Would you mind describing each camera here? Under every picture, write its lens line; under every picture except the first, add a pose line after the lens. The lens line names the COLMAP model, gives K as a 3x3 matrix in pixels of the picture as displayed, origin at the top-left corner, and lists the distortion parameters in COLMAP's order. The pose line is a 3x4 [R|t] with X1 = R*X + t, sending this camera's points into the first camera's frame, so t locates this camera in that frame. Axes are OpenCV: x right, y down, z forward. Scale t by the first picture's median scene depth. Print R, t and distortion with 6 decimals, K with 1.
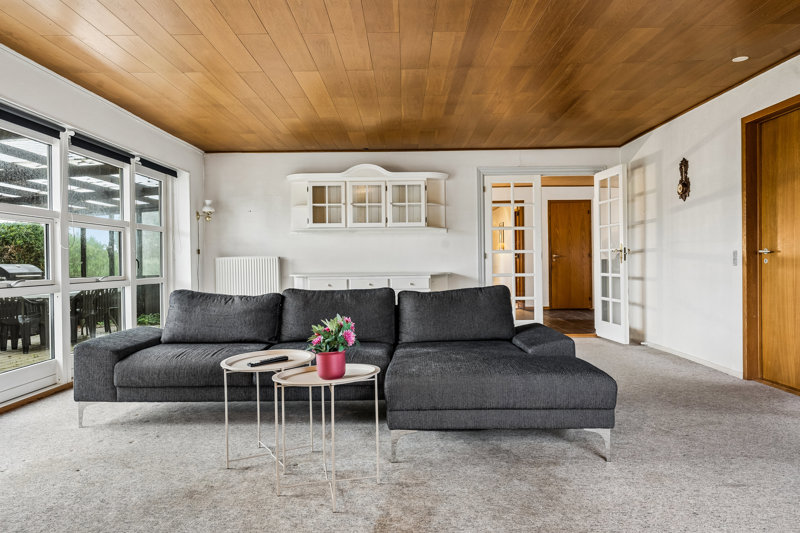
lens RADIAL K [[537.8, 0, 398.9], [0, 537.8, 268.2], [0, 0, 1]] dist [-0.003223, 0.002958]
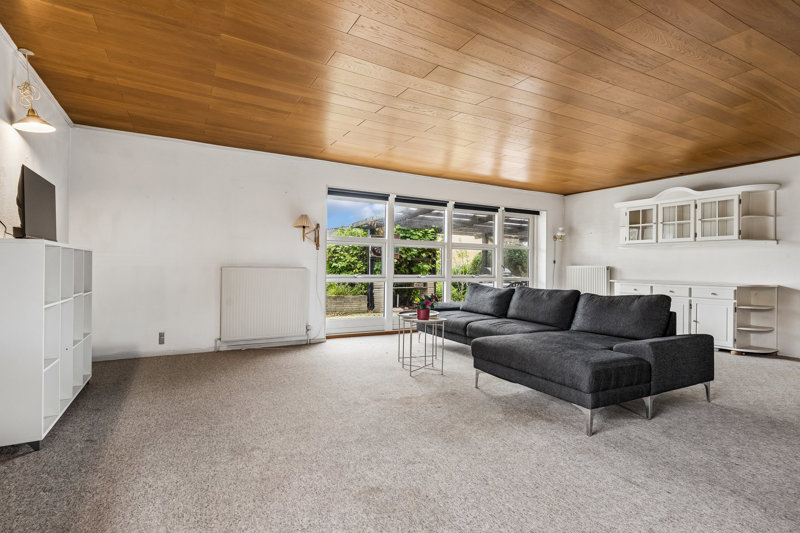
lens RADIAL K [[403.1, 0, 403.1], [0, 403.1, 269.0], [0, 0, 1]] dist [-0.003744, -0.000004]
pose [[0.488631, 0.023463, -0.872175, 0.428027], [-0.031918, 0.999450, 0.009005, -0.007914], [0.871907, 0.023438, 0.489111, 0.072775]]
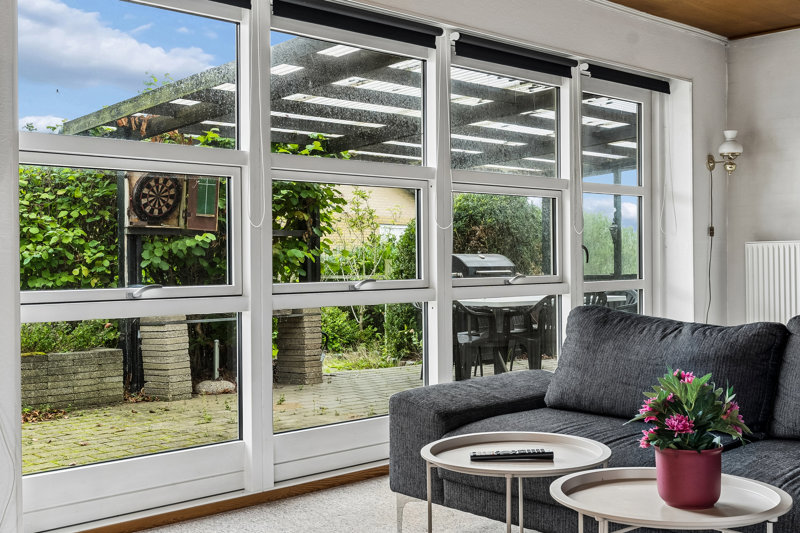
lens RADIAL K [[927.3, 0, 400.9], [0, 927.3, 262.7], [0, 0, 1]] dist [-0.004955, 0.000000]
pose [[0.697824, 0.011126, -0.716183, 0.063597], [-0.010502, 0.999931, 0.005302, -0.002244], [0.716192, 0.003821, 0.697893, 0.163522]]
